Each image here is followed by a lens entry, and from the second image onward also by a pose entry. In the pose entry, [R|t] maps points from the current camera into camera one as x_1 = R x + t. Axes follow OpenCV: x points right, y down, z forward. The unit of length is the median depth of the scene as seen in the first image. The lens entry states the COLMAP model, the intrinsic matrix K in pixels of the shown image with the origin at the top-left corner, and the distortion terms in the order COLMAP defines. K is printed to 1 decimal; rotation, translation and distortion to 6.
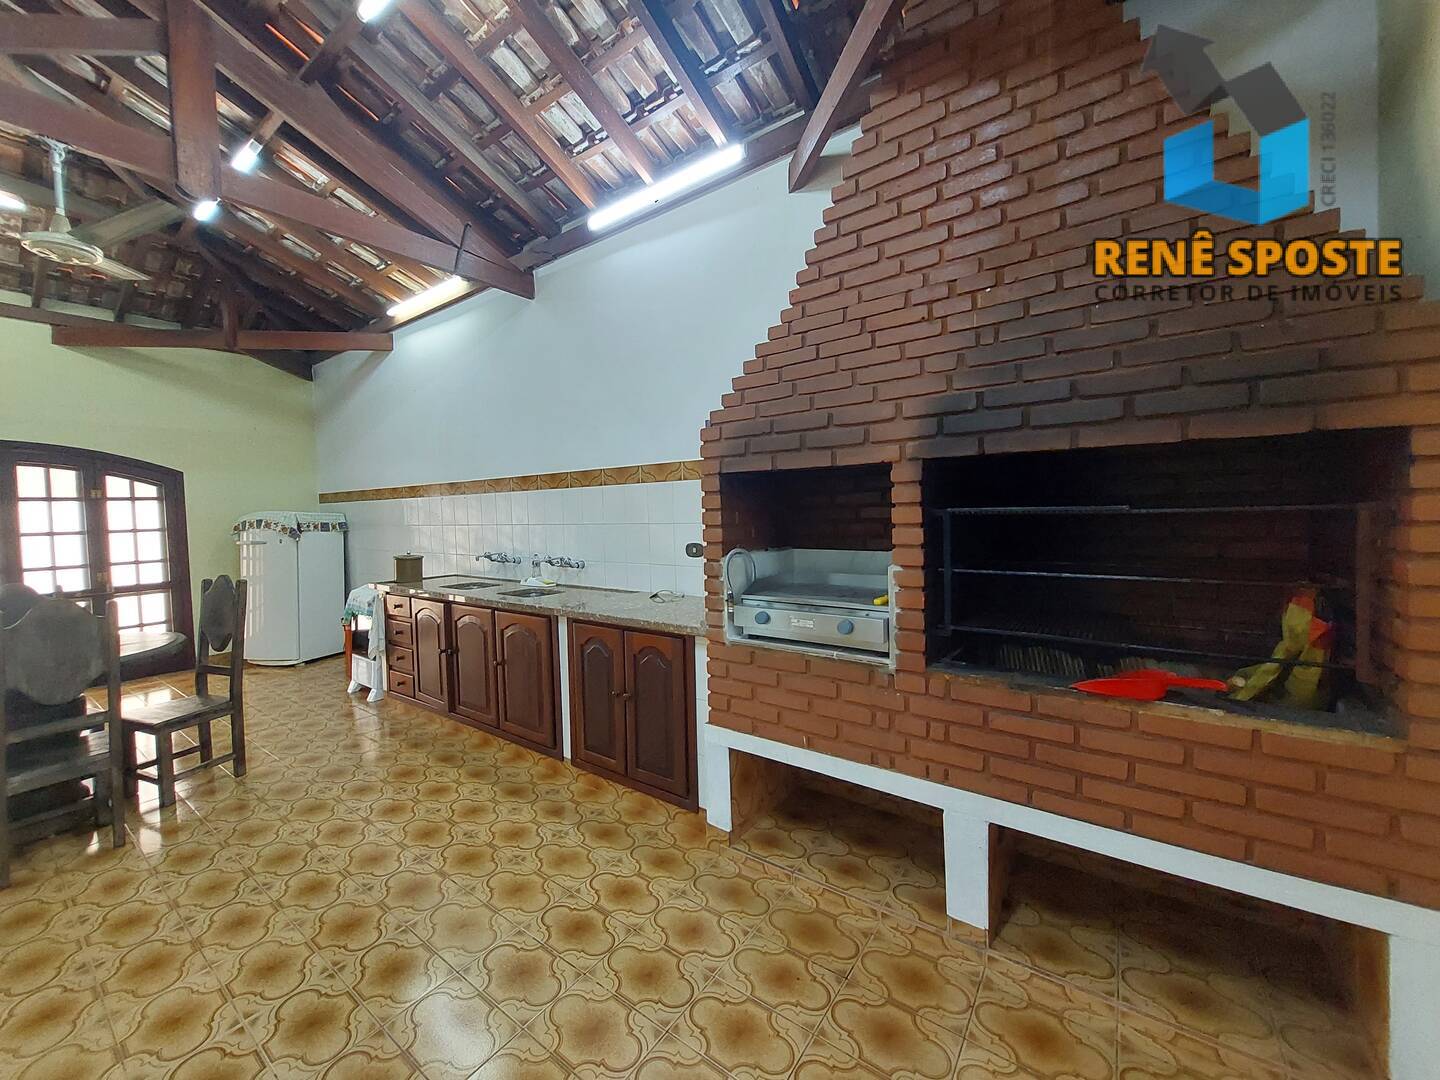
lens RADIAL K [[570.7, 0, 705.9], [0, 570.7, 536.9], [0, 0, 1]] dist [0.002189, 0.000355]
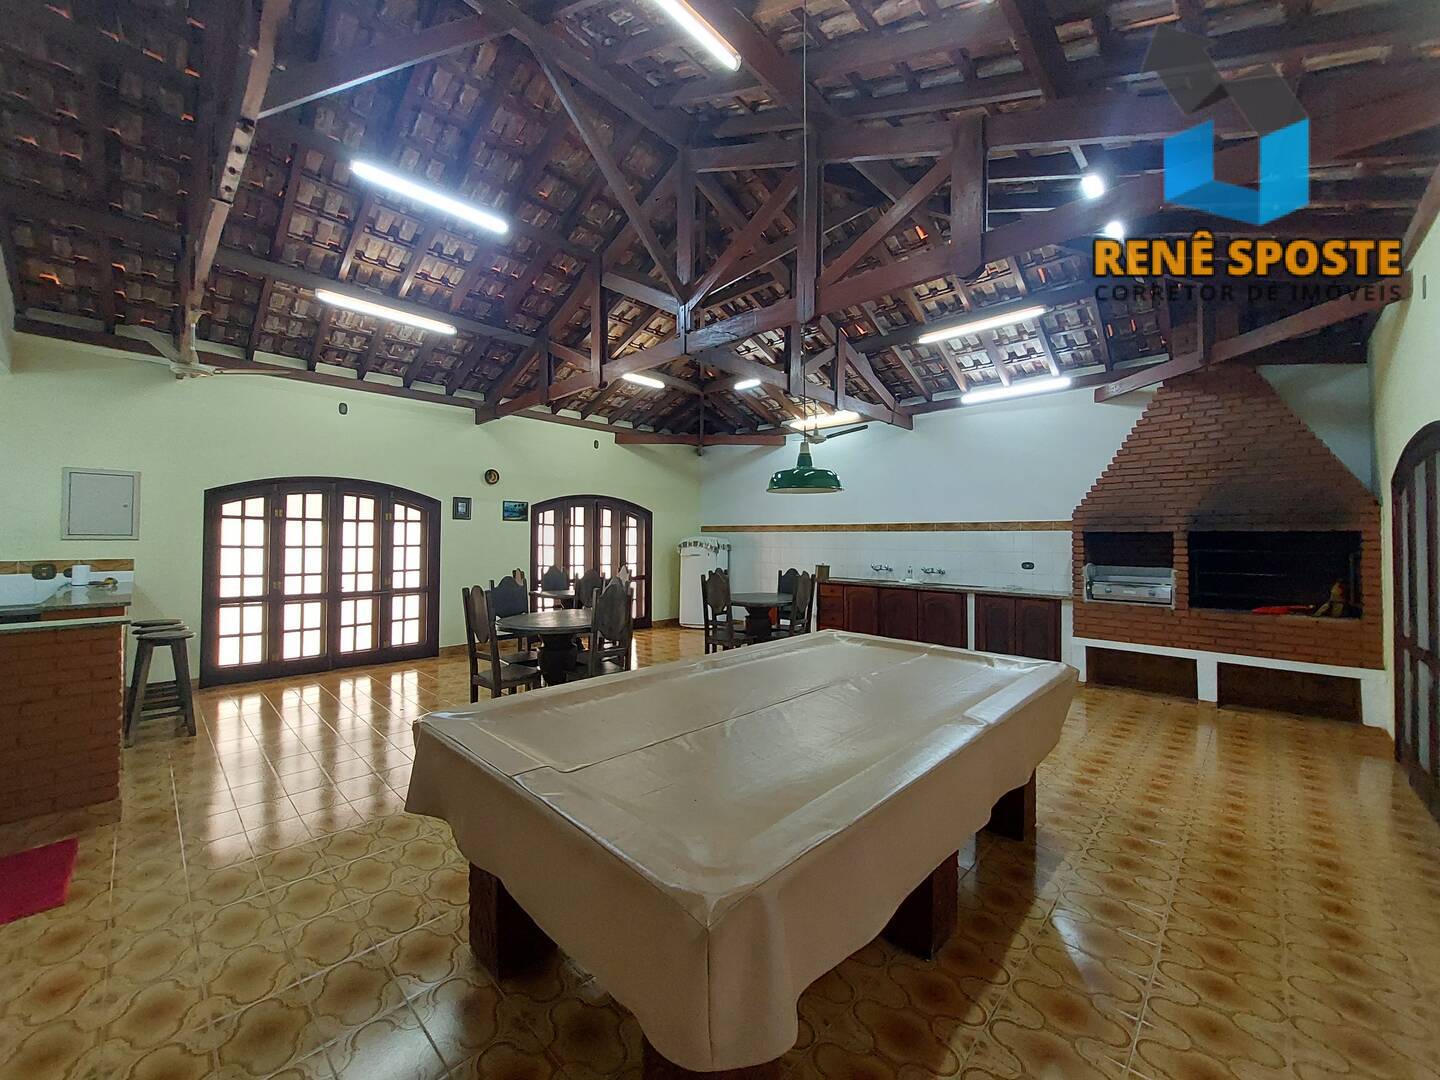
lens RADIAL K [[570.7, 0, 716.8], [0, 570.7, 536.2], [0, 0, 1]] dist [0.002189, 0.000355]
pose [[0.989670, 0.035227, -0.138972, -1.081434], [-0.043962, 0.997212, -0.060295, 0.112483], [0.136461, 0.065781, 0.988459, -1.482840]]
